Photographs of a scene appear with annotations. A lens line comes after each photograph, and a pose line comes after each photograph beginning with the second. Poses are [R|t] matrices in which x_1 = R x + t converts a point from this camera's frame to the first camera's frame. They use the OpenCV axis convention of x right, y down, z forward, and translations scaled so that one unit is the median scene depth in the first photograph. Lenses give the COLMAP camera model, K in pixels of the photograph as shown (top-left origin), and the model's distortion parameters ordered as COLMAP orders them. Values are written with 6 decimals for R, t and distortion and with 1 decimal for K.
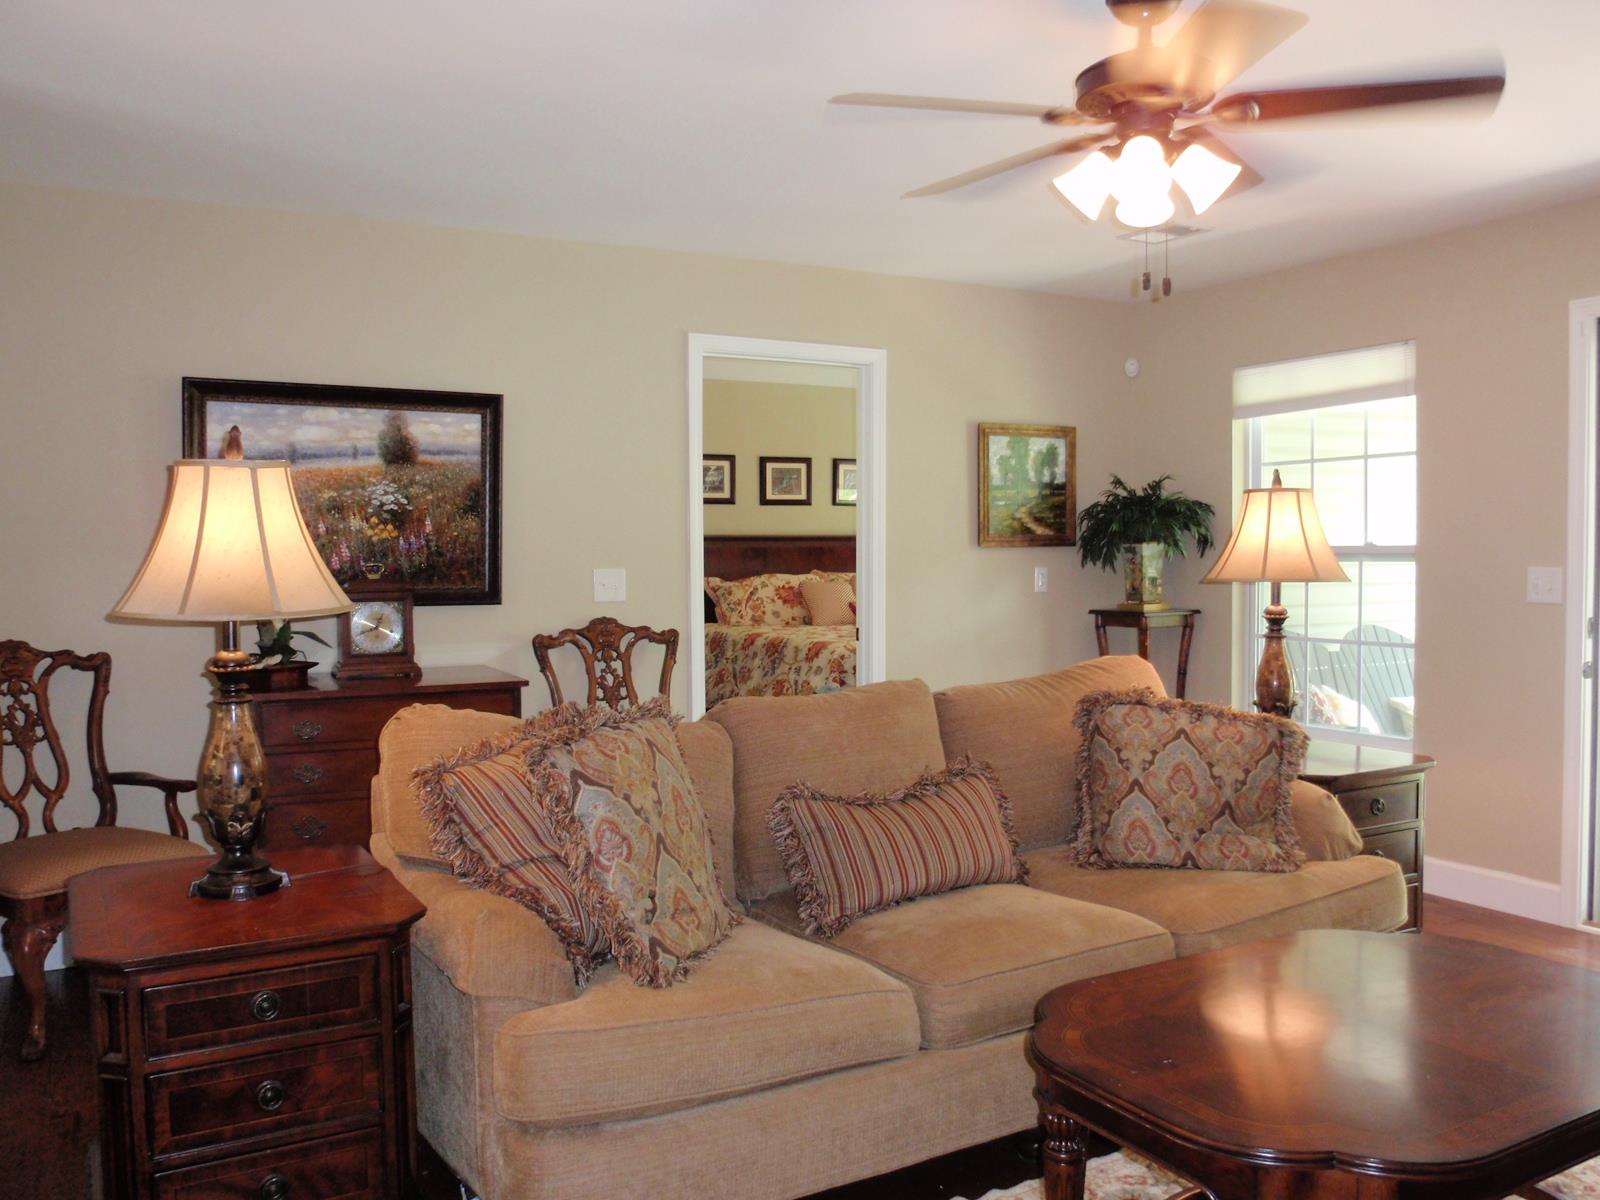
lens RADIAL K [[1325.0, 0, 800.0], [0, 1325.0, 600.0], [0, 0, 1]] dist [-0.082987, 0.056256]
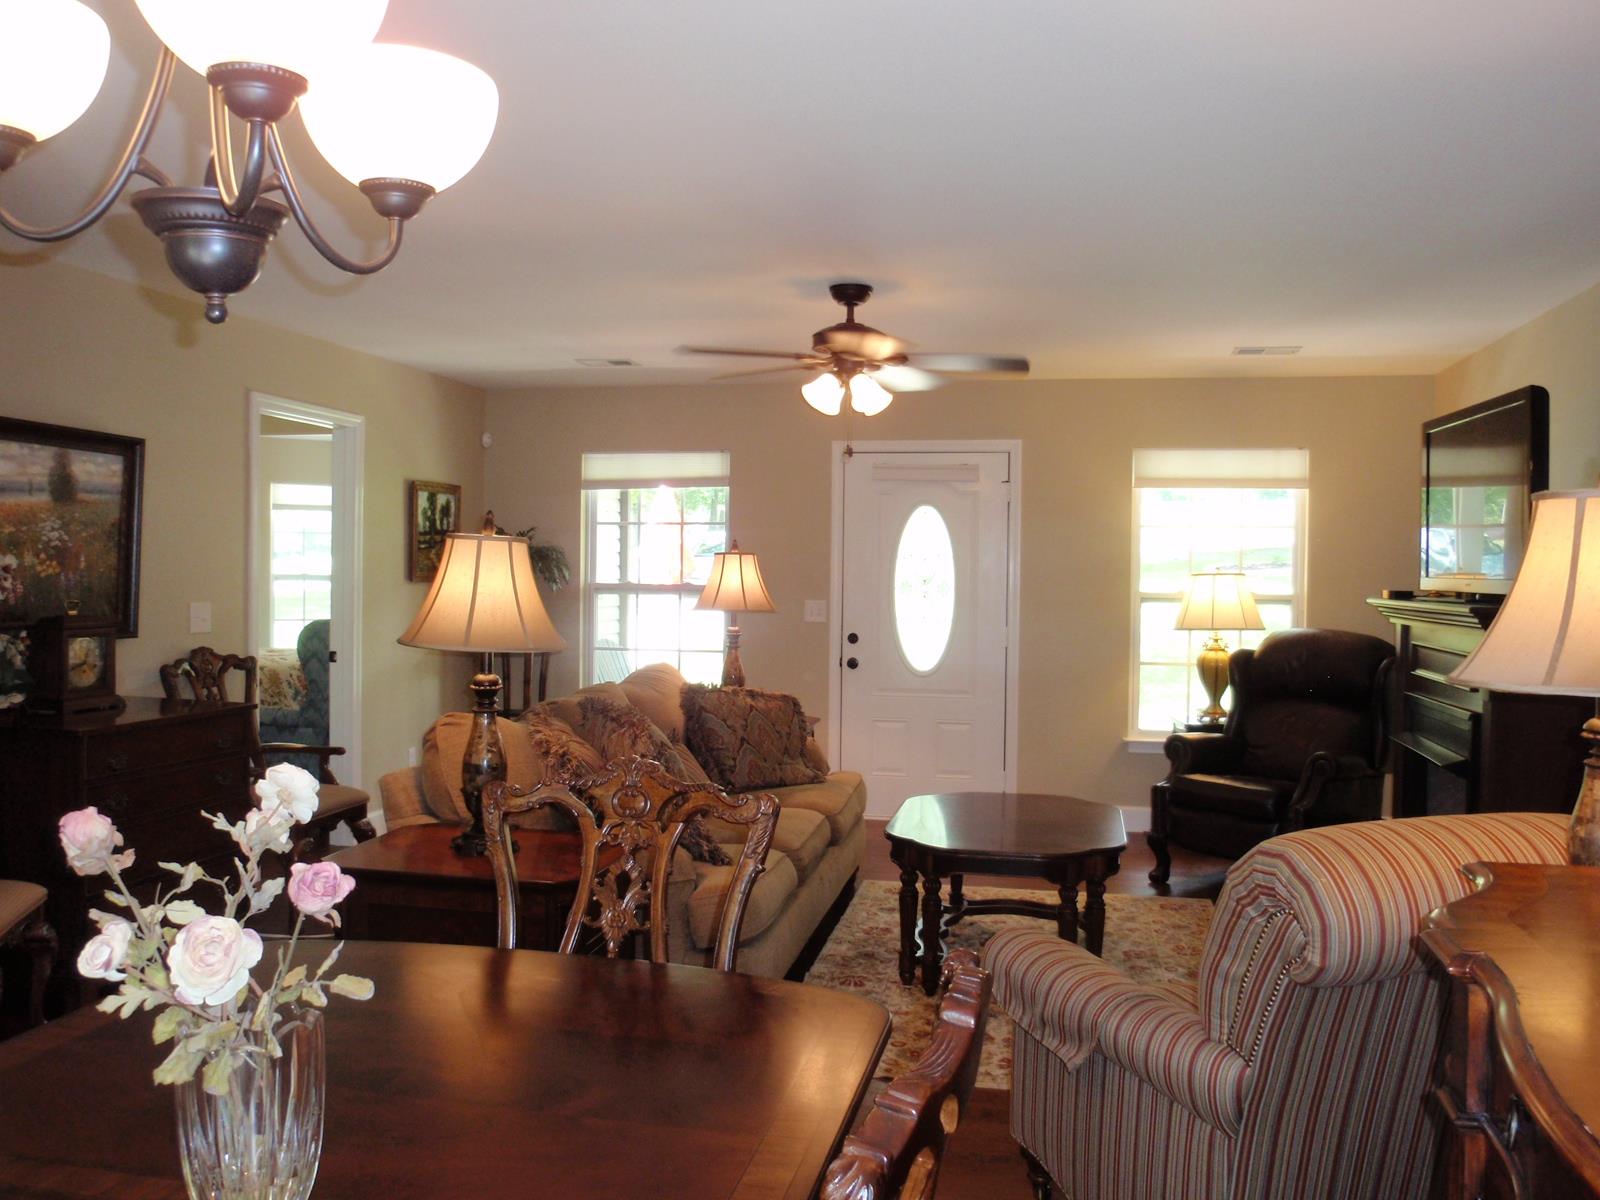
lens RADIAL K [[1325.0, 0, 800.0], [0, 1325.0, 600.0], [0, 0, 1]] dist [-0.082987, 0.056256]
pose [[0.657869, -0.002085, 0.753130, -0.680997], [0.010917, 0.999918, -0.006768, -0.013957], [-0.753053, 0.012674, 0.657837, -0.086247]]
